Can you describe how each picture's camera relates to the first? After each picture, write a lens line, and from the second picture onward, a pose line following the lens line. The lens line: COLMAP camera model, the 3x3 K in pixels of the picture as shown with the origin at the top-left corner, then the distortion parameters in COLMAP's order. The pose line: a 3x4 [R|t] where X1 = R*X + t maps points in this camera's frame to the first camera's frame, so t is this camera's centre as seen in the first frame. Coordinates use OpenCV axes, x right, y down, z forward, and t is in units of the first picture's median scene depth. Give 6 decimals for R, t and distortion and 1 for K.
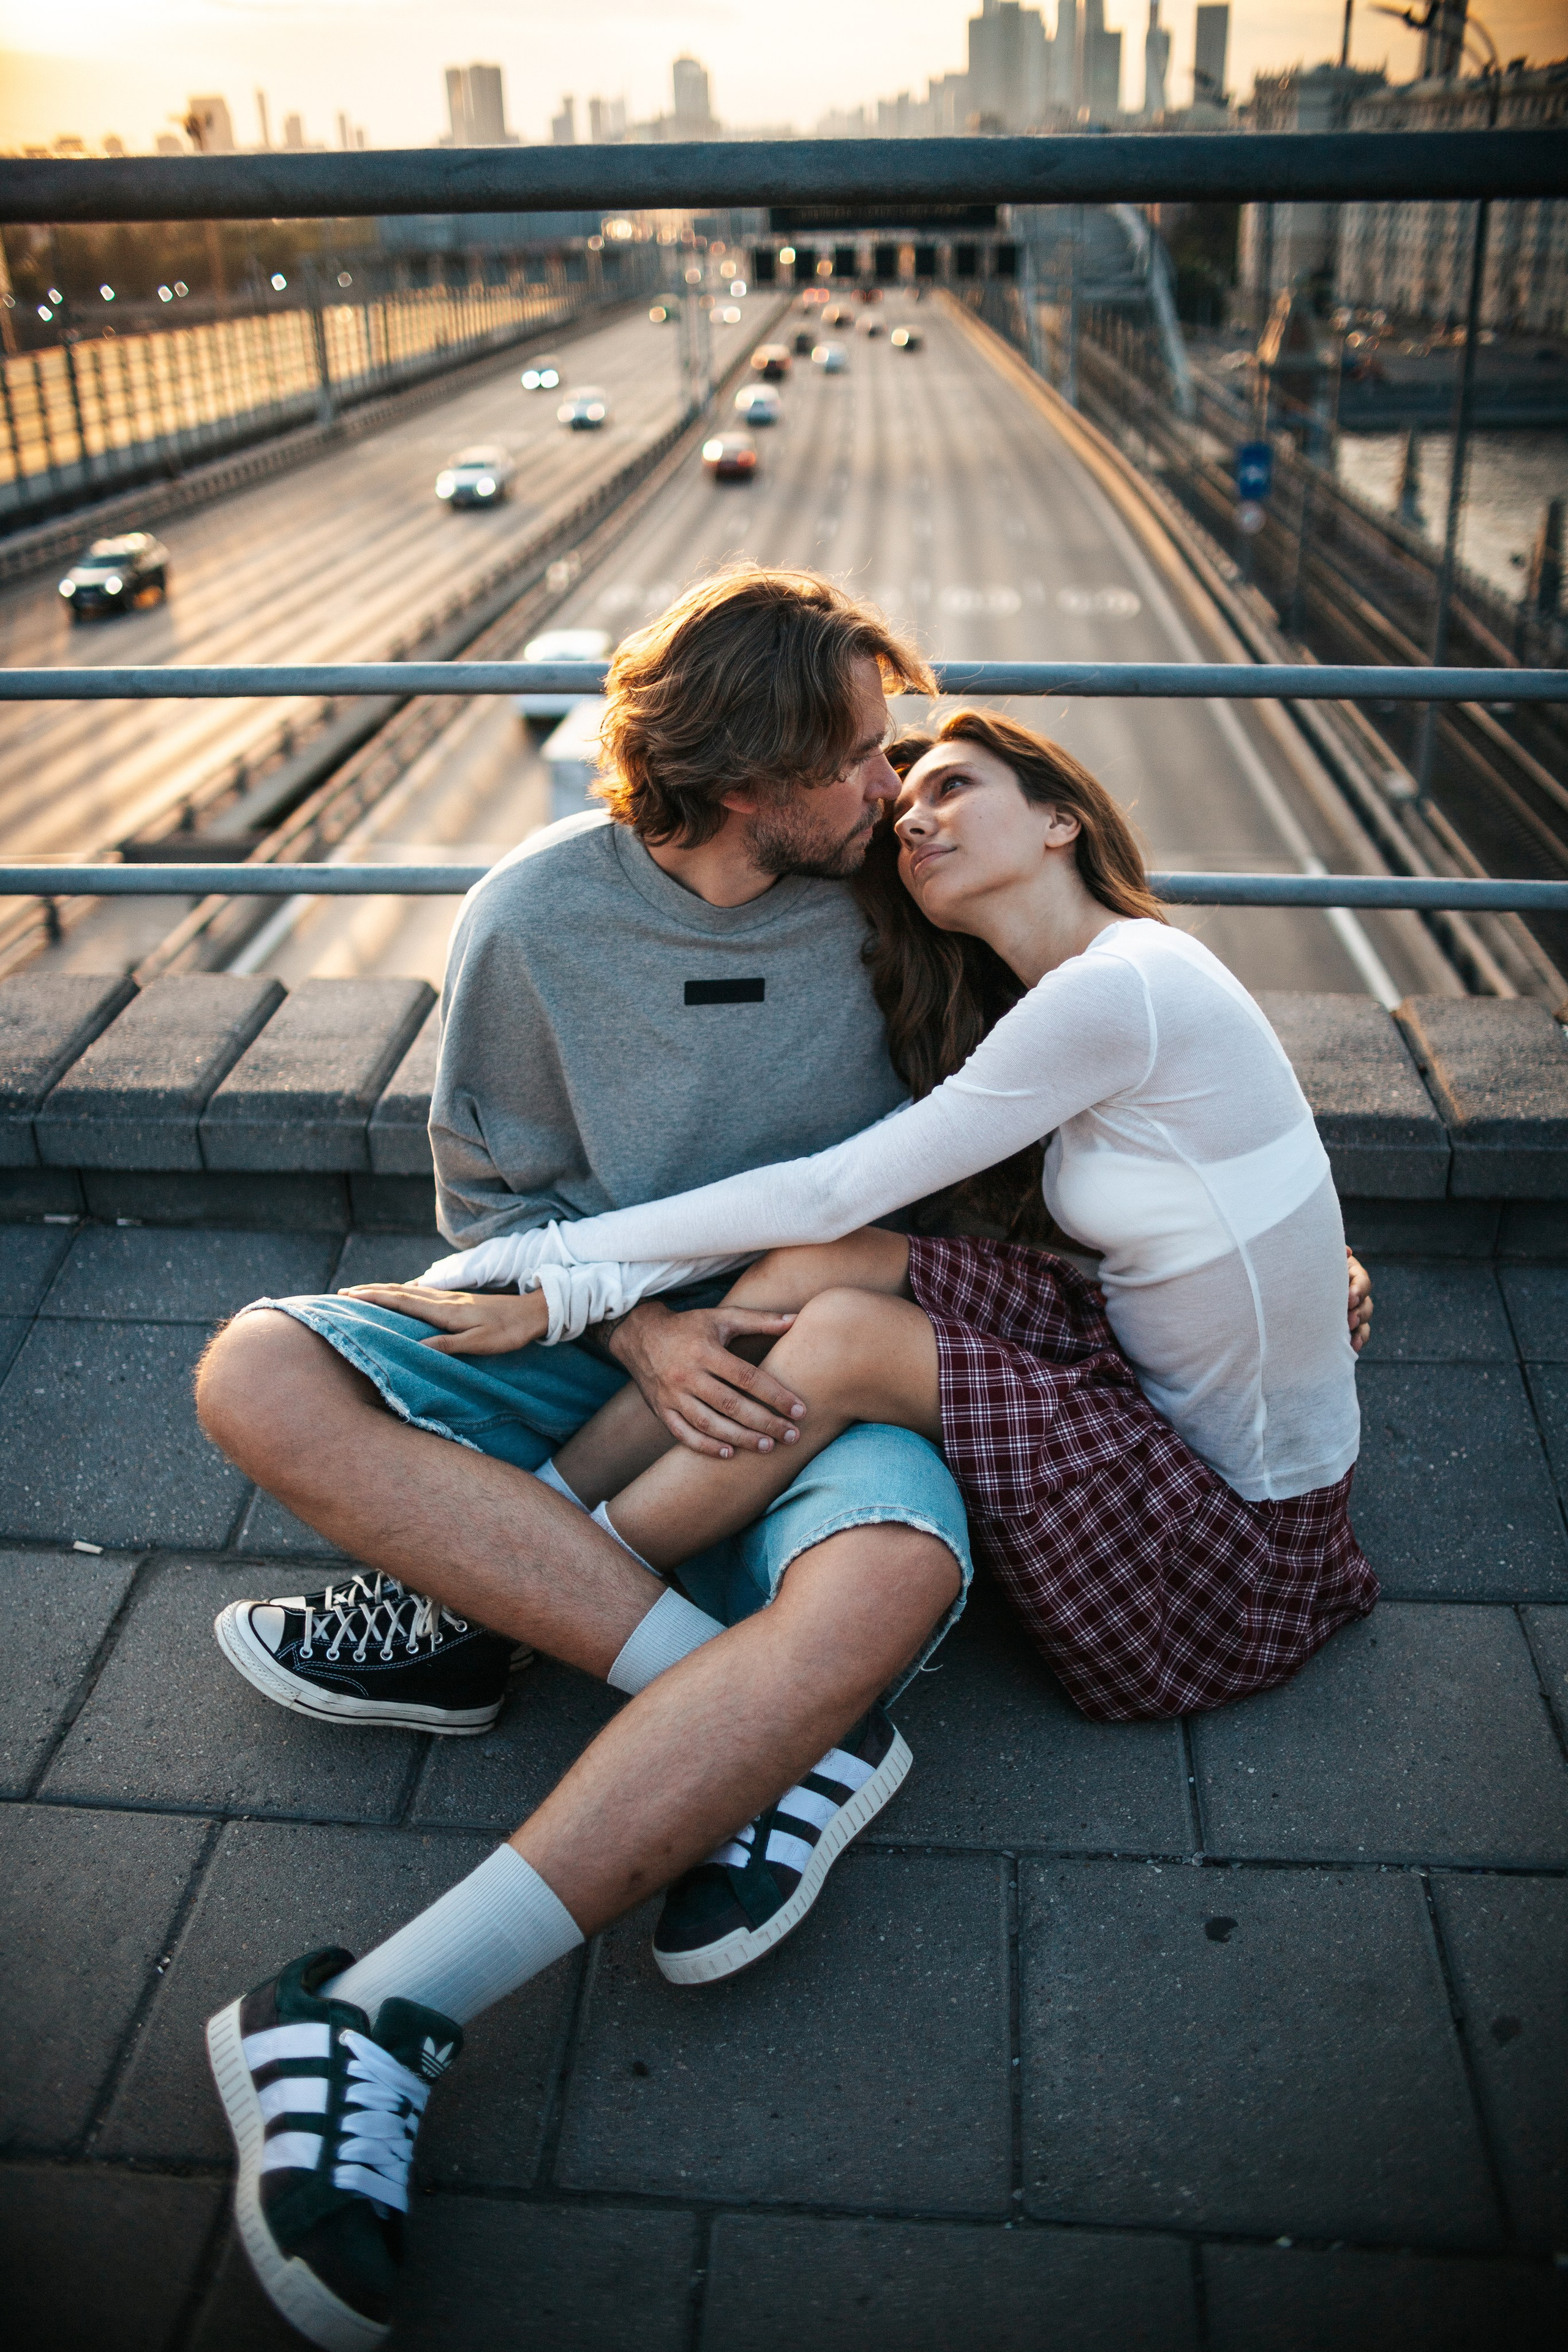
lens RADIAL K [[1998.7, 0, 764.9], [0, 1998.7, 1171.8], [0, 0, 1]] dist [-0.139348, 0.146128]
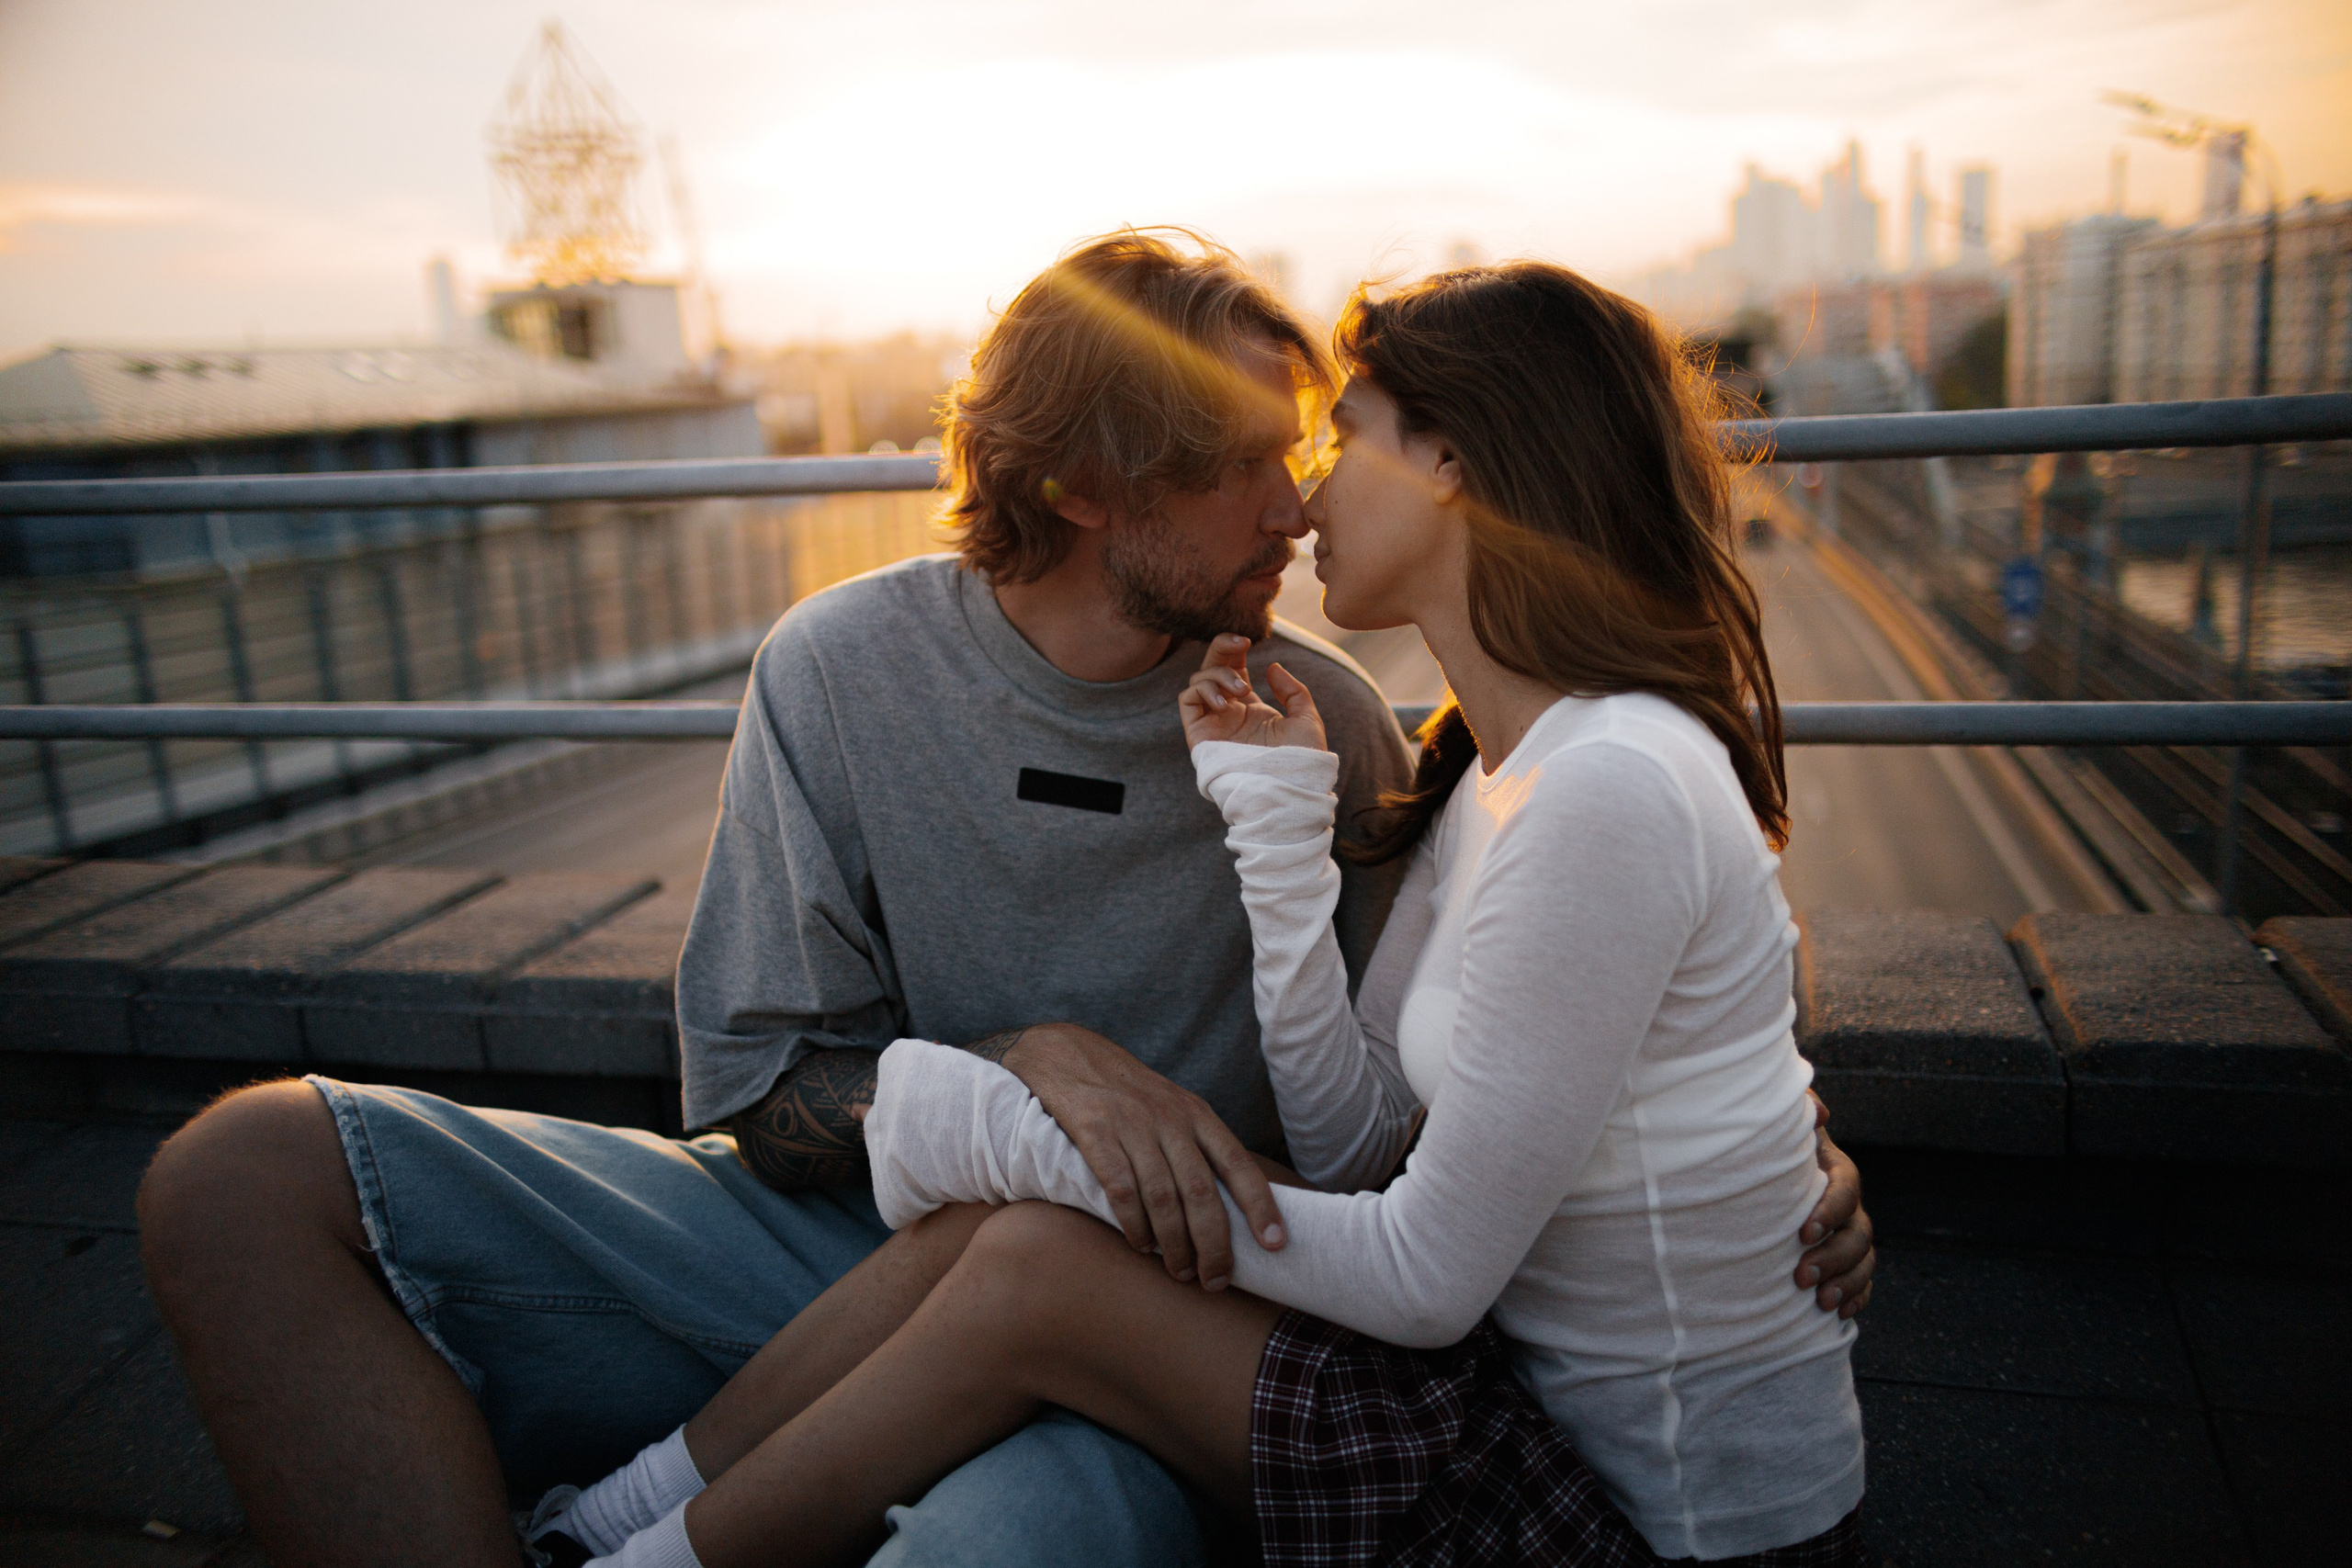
lens RADIAL K [[1951.3, 0, 1171.6], [0, 1951.3, 799.9], [0, 0, 1]] dist [-0.009389, 0.128408]
pose [[0.983591, 0.009671, -0.180154, 0.147646], [-0.053375, 0.969460, -0.239370, 0.069924], [0.172337, 0.245057, 0.954069, 0.233352]]
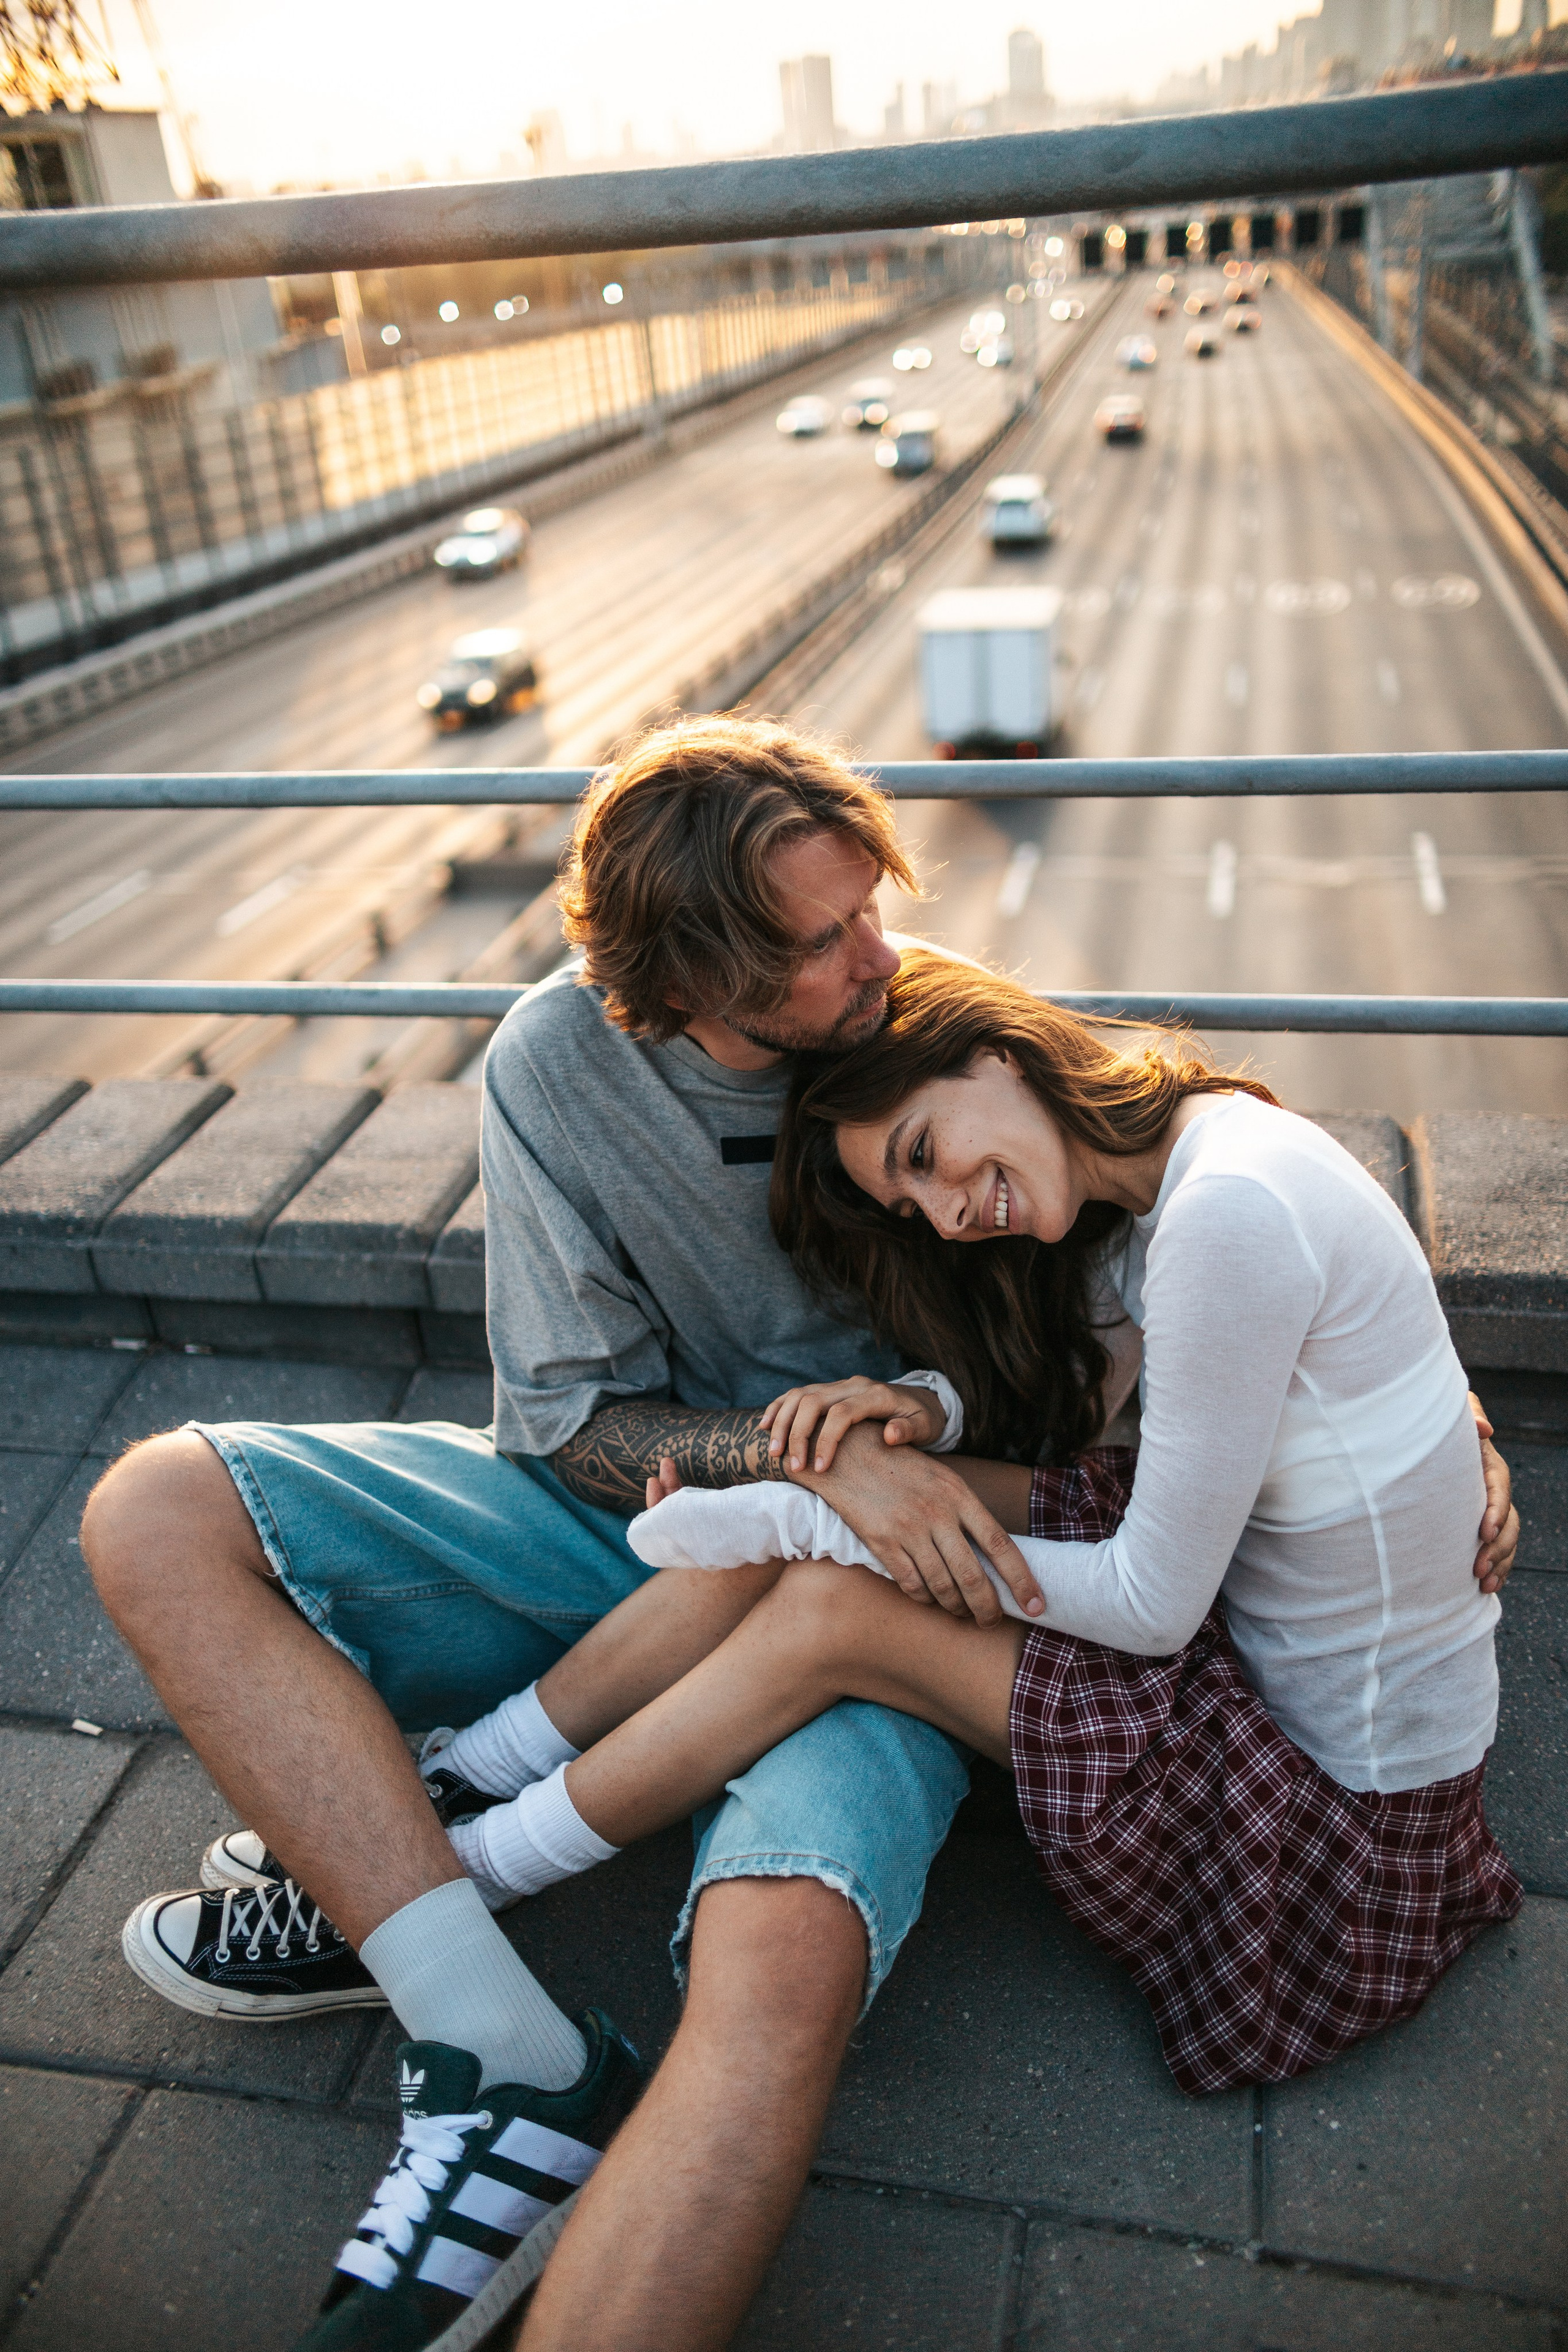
lens RADIAL K [[1951.5, 0, 784.0], [0, 1951.5, 1176.0], [0, 0, 1]] dist [-0.009389, 0.128408]
pose [[0.988018, 0.011456, -0.153912, 0.105301], [-0.011054, 0.999933, 0.003467, -0.066679], [0.153941, -0.001724, 0.988078, 0.113712]]
